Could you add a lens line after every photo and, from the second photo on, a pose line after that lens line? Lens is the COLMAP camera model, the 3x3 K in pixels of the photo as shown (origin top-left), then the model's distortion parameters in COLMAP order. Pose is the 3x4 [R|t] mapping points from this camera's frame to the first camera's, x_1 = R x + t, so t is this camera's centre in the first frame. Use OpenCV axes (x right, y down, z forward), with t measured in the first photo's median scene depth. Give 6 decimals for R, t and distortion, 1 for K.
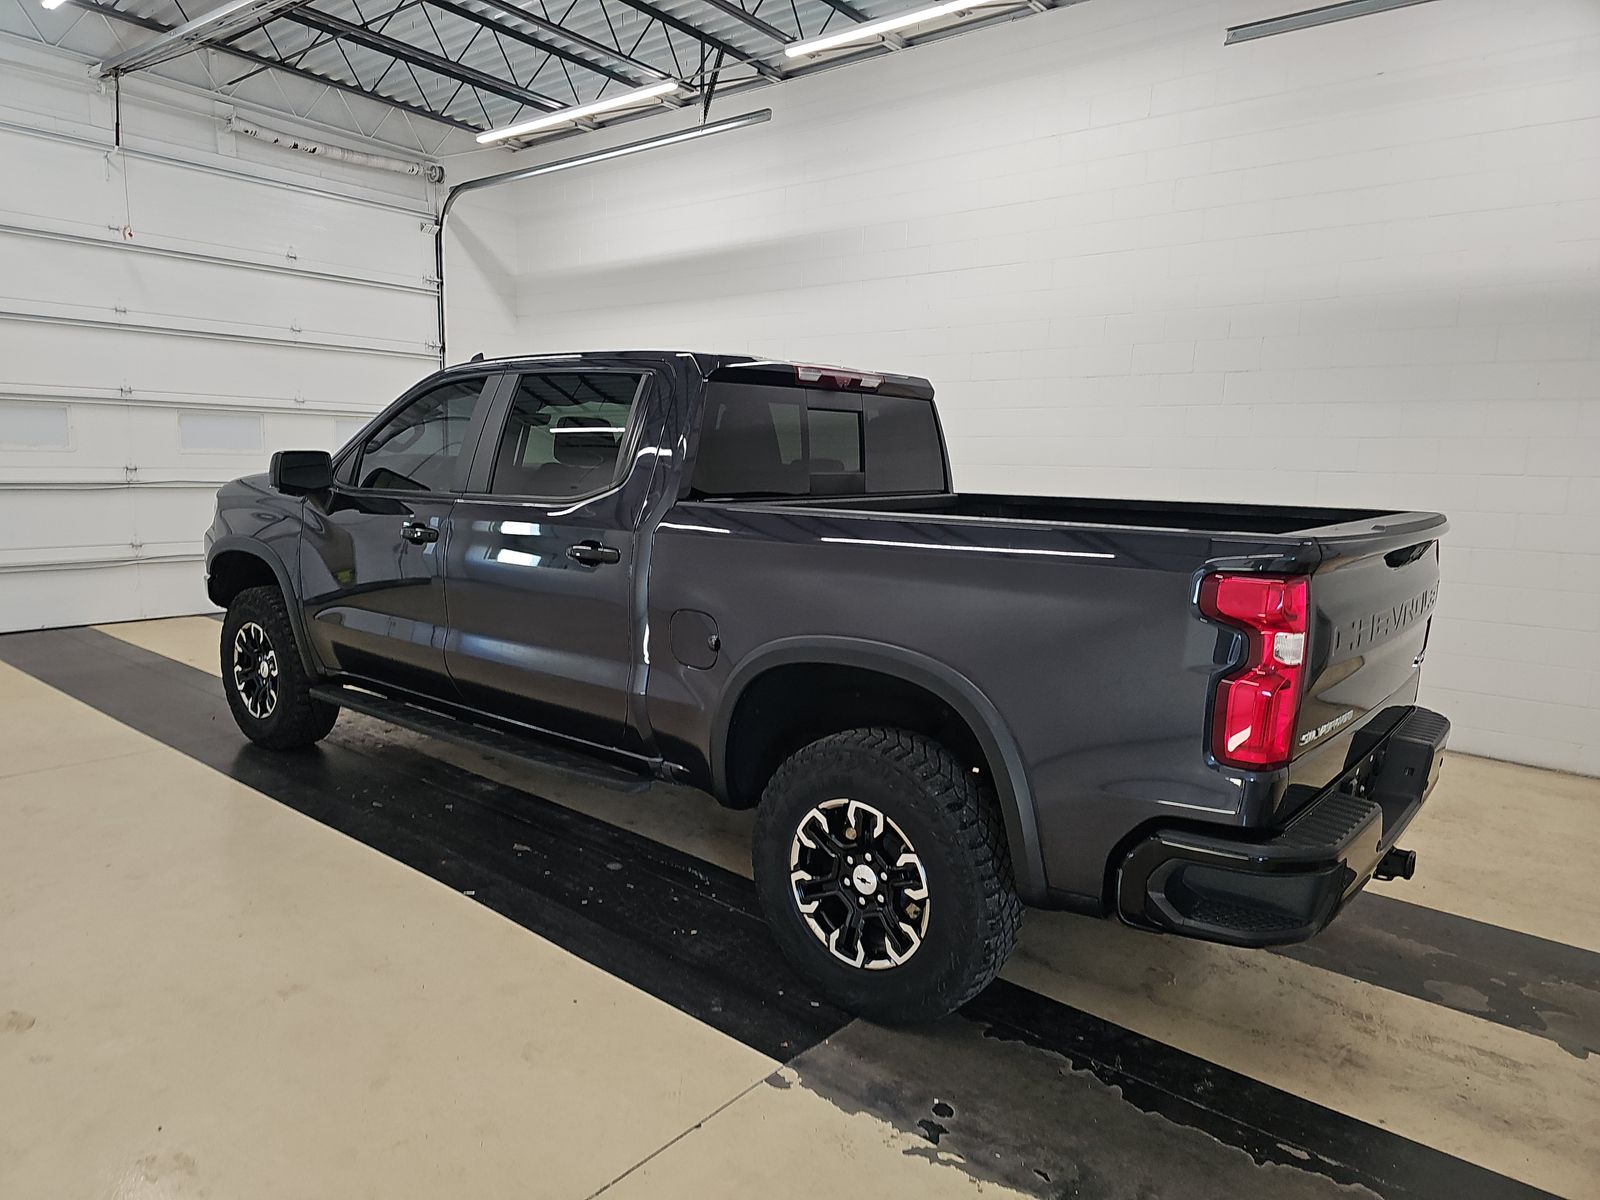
lens RADIAL K [[1057.6, 0, 798.1], [0, 1057.6, 604.5], [0, 0, 1]] dist [0.037731, -0.029411]
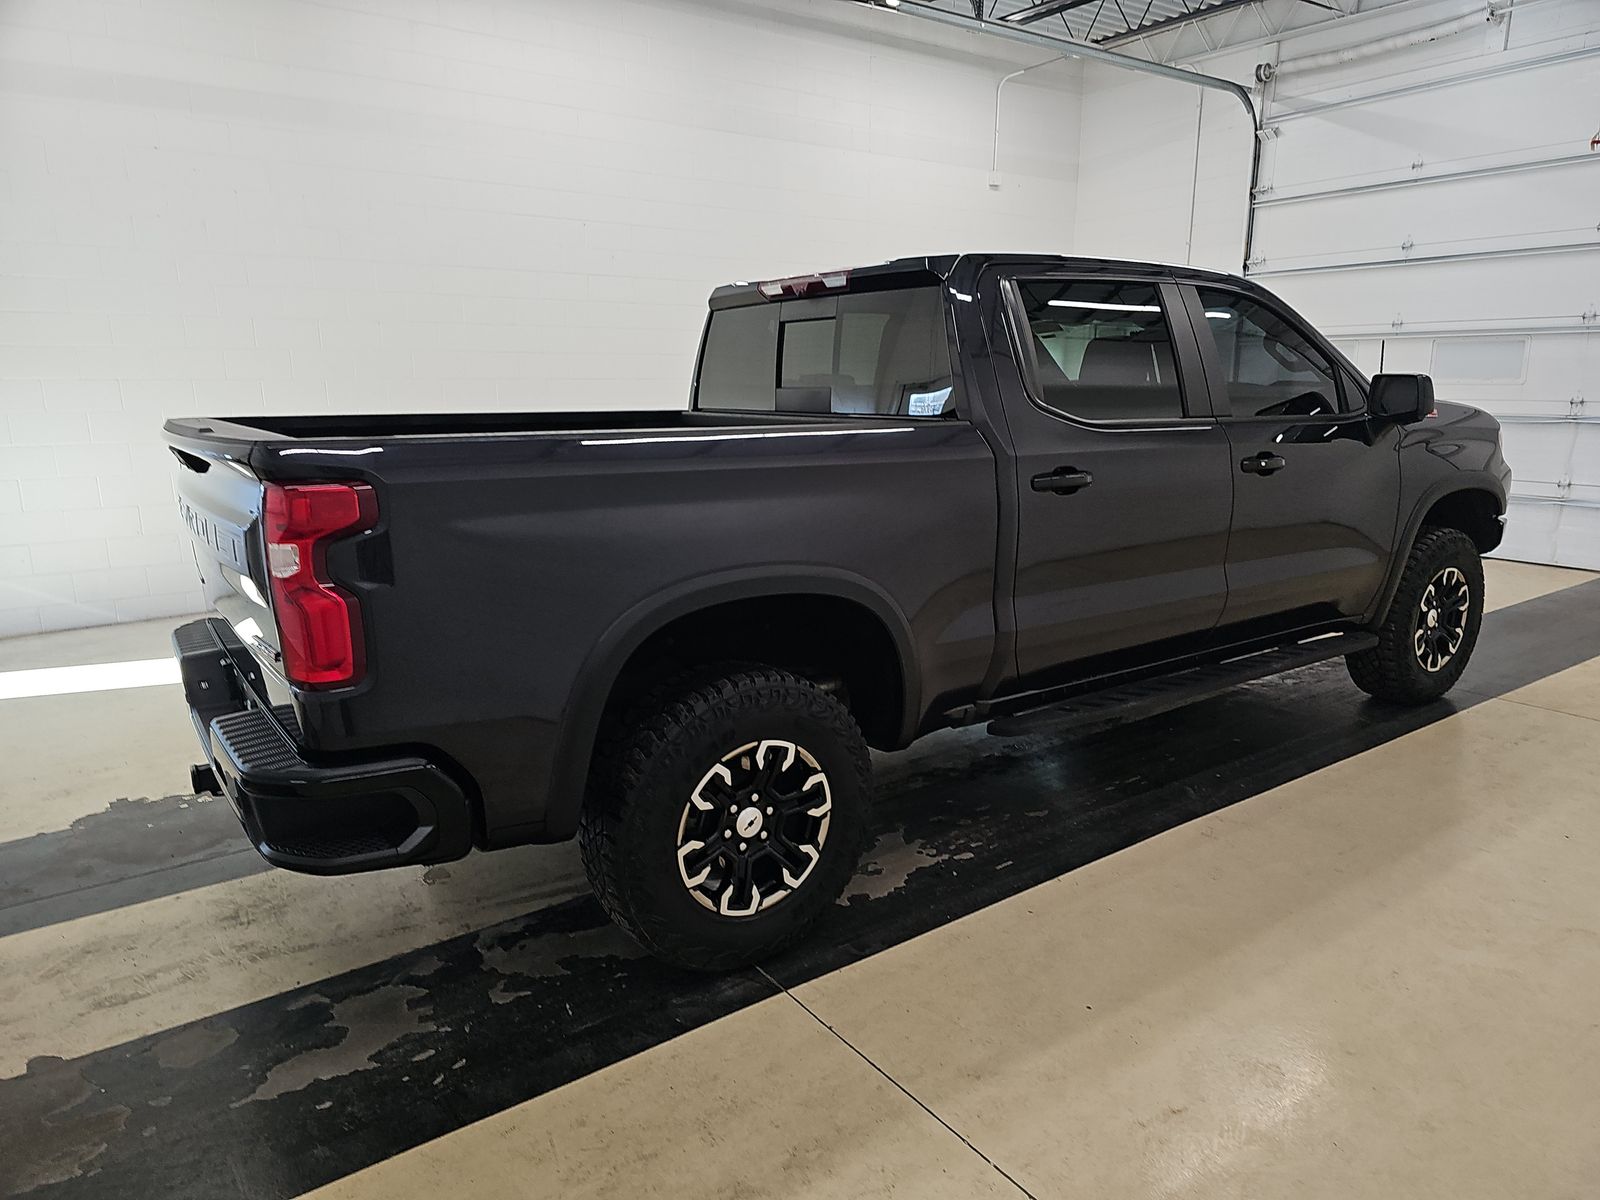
lens RADIAL K [[1057.6, 0, 798.1], [0, 1057.6, 604.5], [0, 0, 1]] dist [0.037731, -0.029411]
pose [[-0.278296, 0.178556, -0.943753, 0.986092], [-0.135787, 0.965386, 0.222691, -0.152750], [0.950849, 0.190124, -0.244417, 1.301214]]
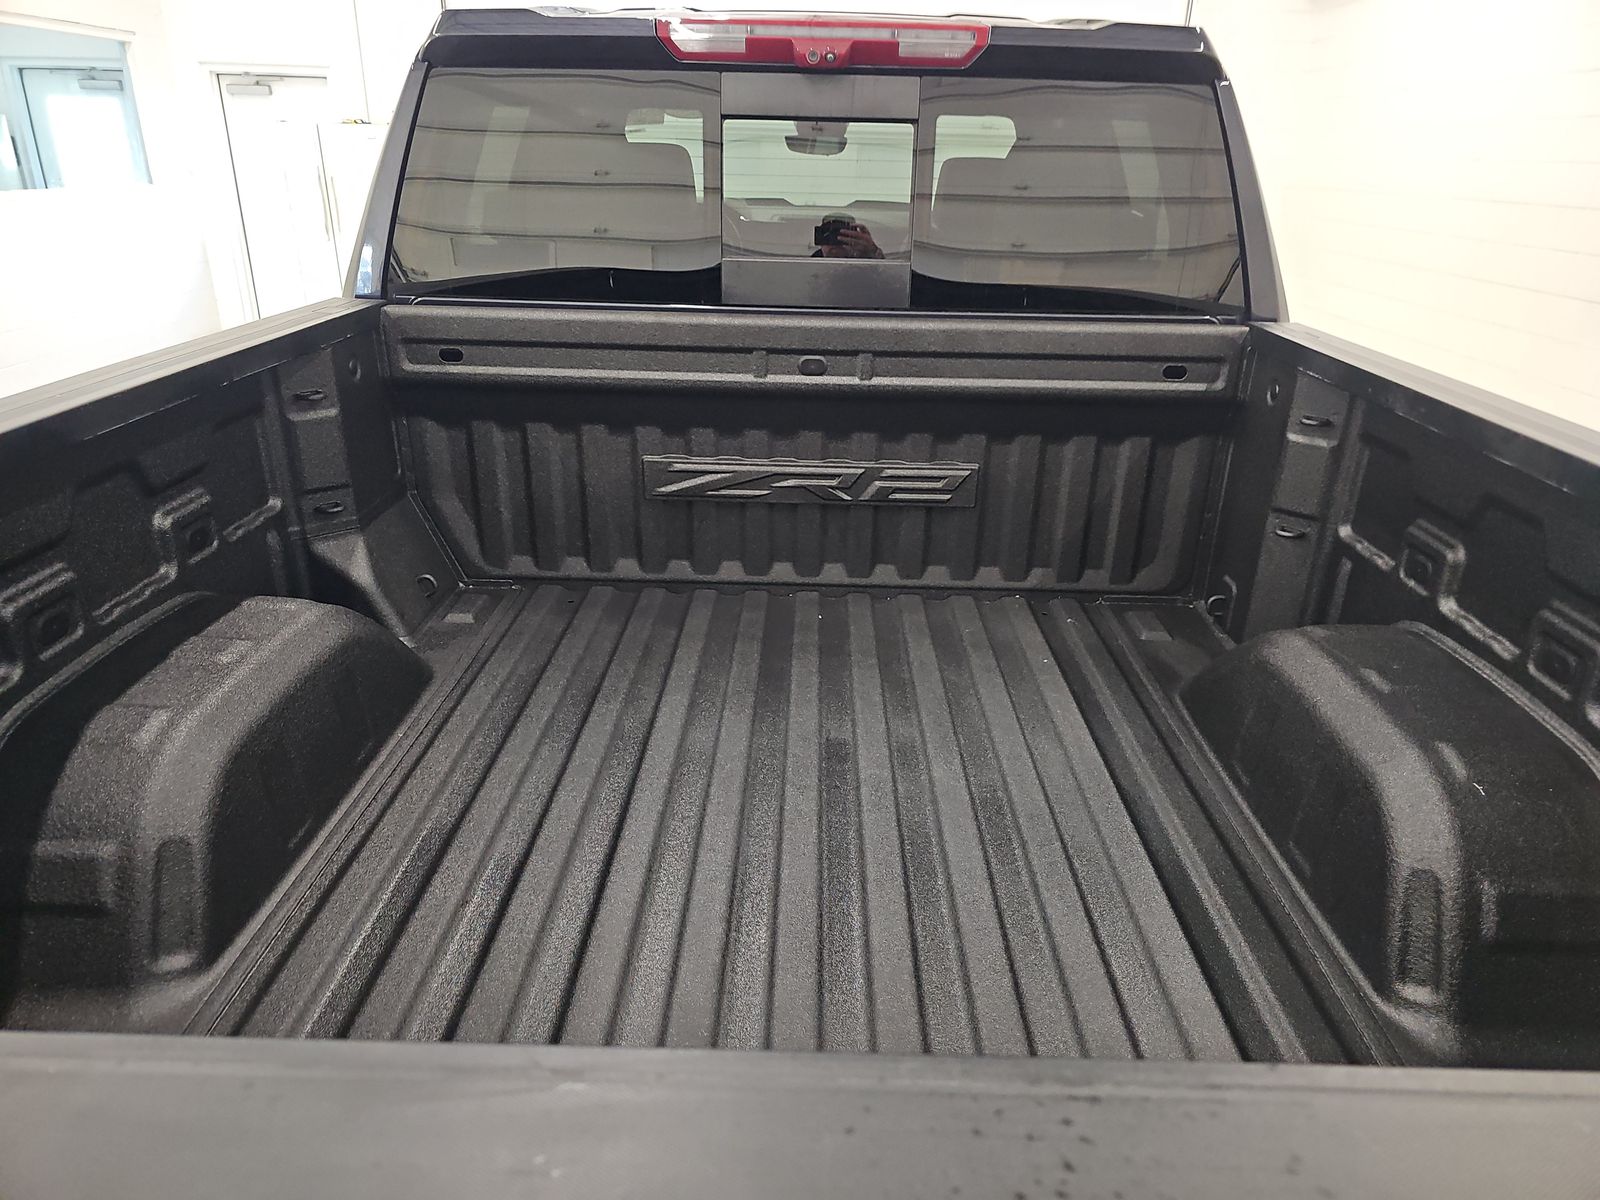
lens RADIAL K [[1057.6, 0, 798.1], [0, 1057.6, 604.5], [0, 0, 1]] dist [0.037731, -0.029411]
pose [[0.615179, 0.301038, -0.728650, 0.451482], [-0.121023, 0.949333, 0.290036, -0.118138], [0.779043, -0.090240, 0.620442, 0.701794]]
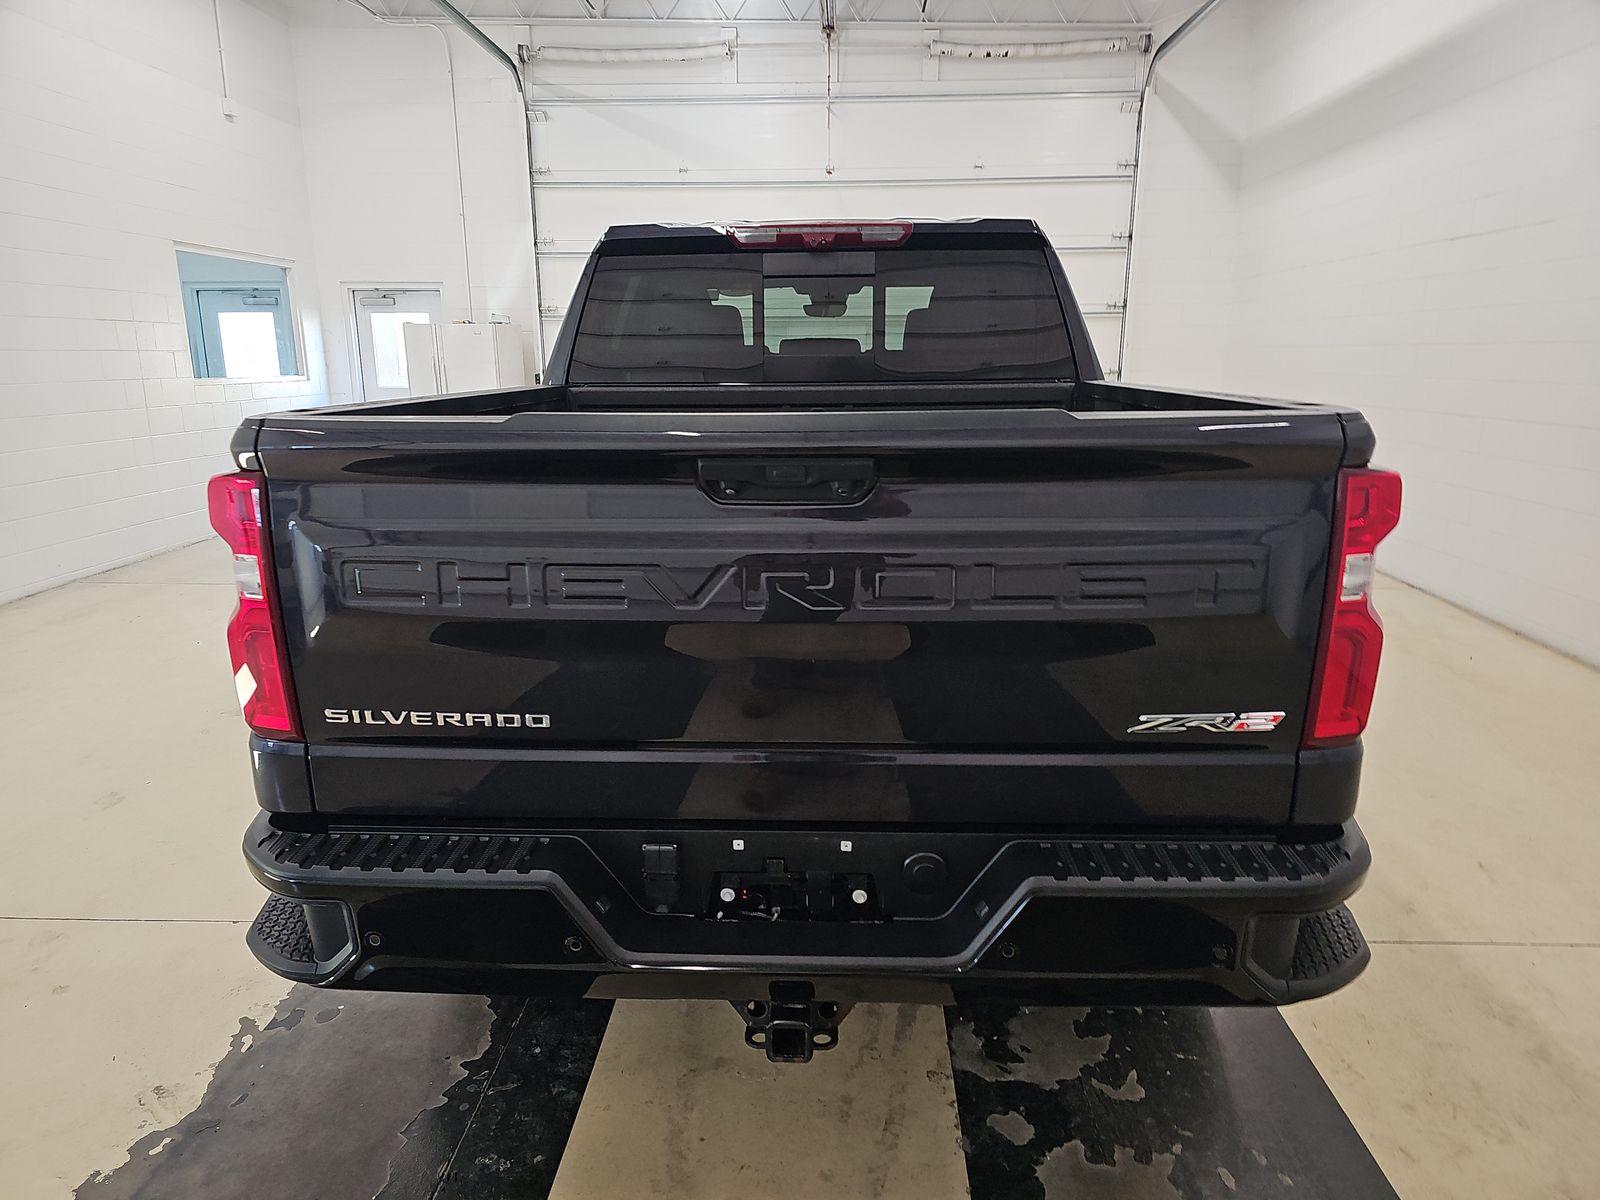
lens RADIAL K [[1057.6, 0, 798.1], [0, 1057.6, 604.5], [0, 0, 1]] dist [0.037731, -0.029411]
pose [[0.591284, 0.160186, -0.790395, 0.734278], [-0.093958, 0.987084, 0.129759, -0.039443], [0.800971, -0.002461, 0.598698, 0.512668]]
